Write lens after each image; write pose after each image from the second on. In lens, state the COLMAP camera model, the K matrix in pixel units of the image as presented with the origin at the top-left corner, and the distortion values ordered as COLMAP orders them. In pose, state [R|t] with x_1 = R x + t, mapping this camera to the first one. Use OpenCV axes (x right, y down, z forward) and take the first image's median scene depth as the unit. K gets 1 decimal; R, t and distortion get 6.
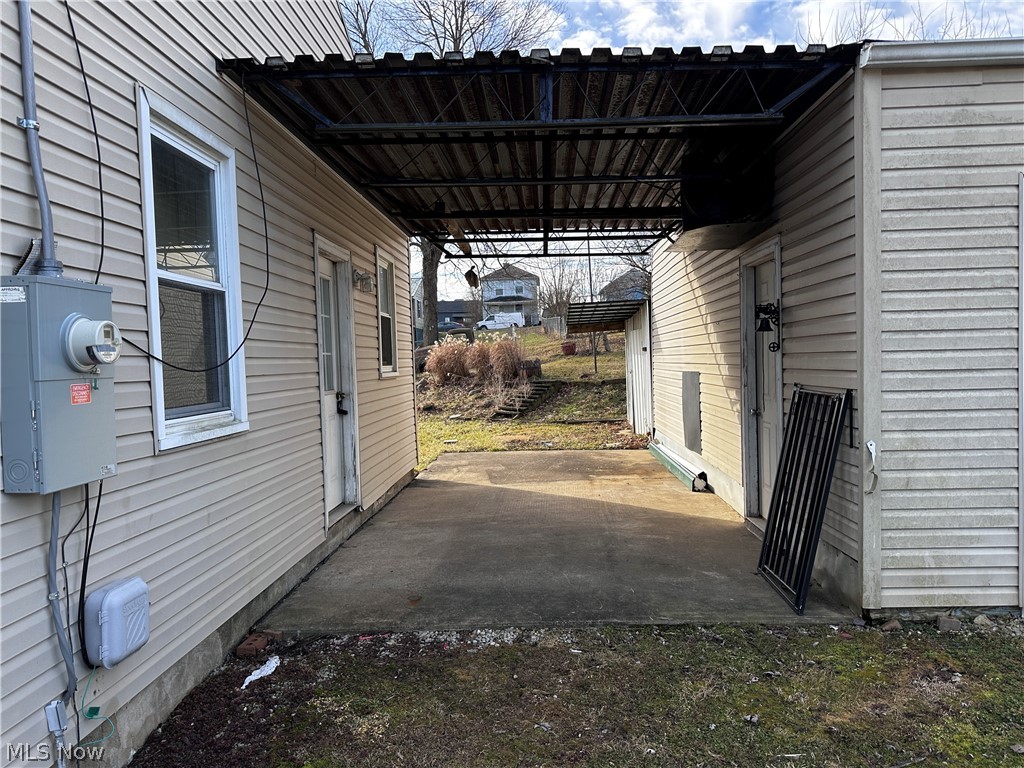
lens RADIAL K [[713.1, 0, 513.4], [0, 713.1, 385.1], [0, 0, 1]] dist [0.008452, 0.003516]
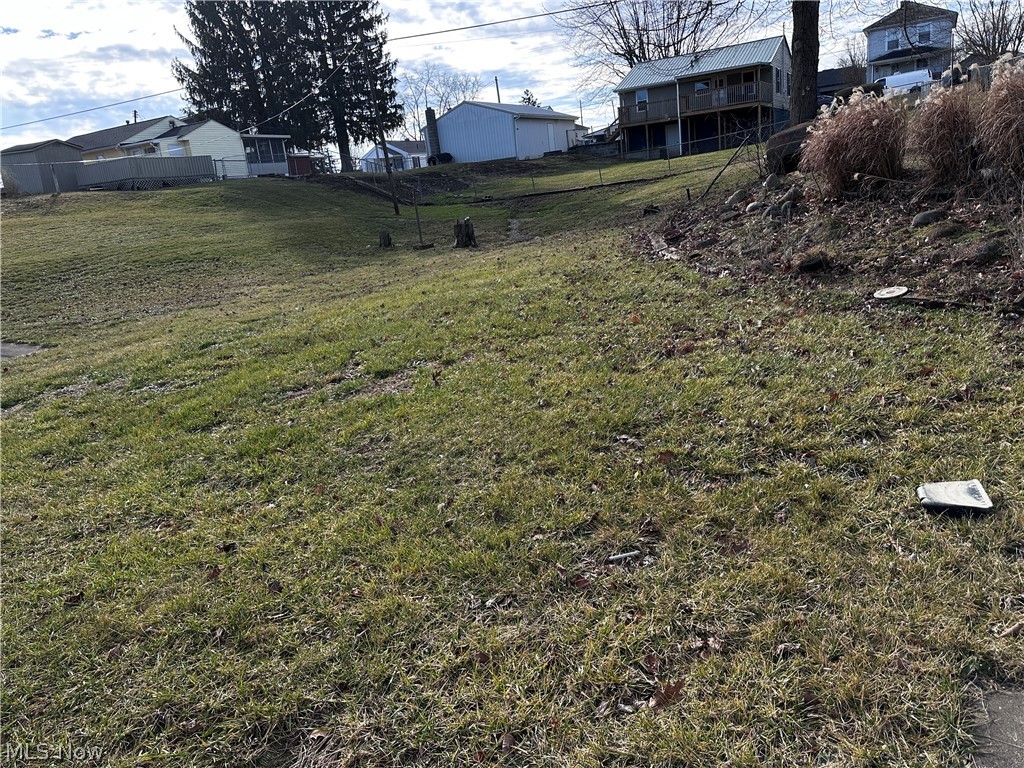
lens RADIAL K [[713.1, 0, 512.3], [0, 713.1, 386.0], [0, 0, 1]] dist [0.008452, 0.003516]
pose [[0.891720, 0.064280, -0.448000, -0.071842], [0.058811, 0.965013, 0.255523, -0.014983], [0.448751, -0.254202, 0.856740, 0.466398]]
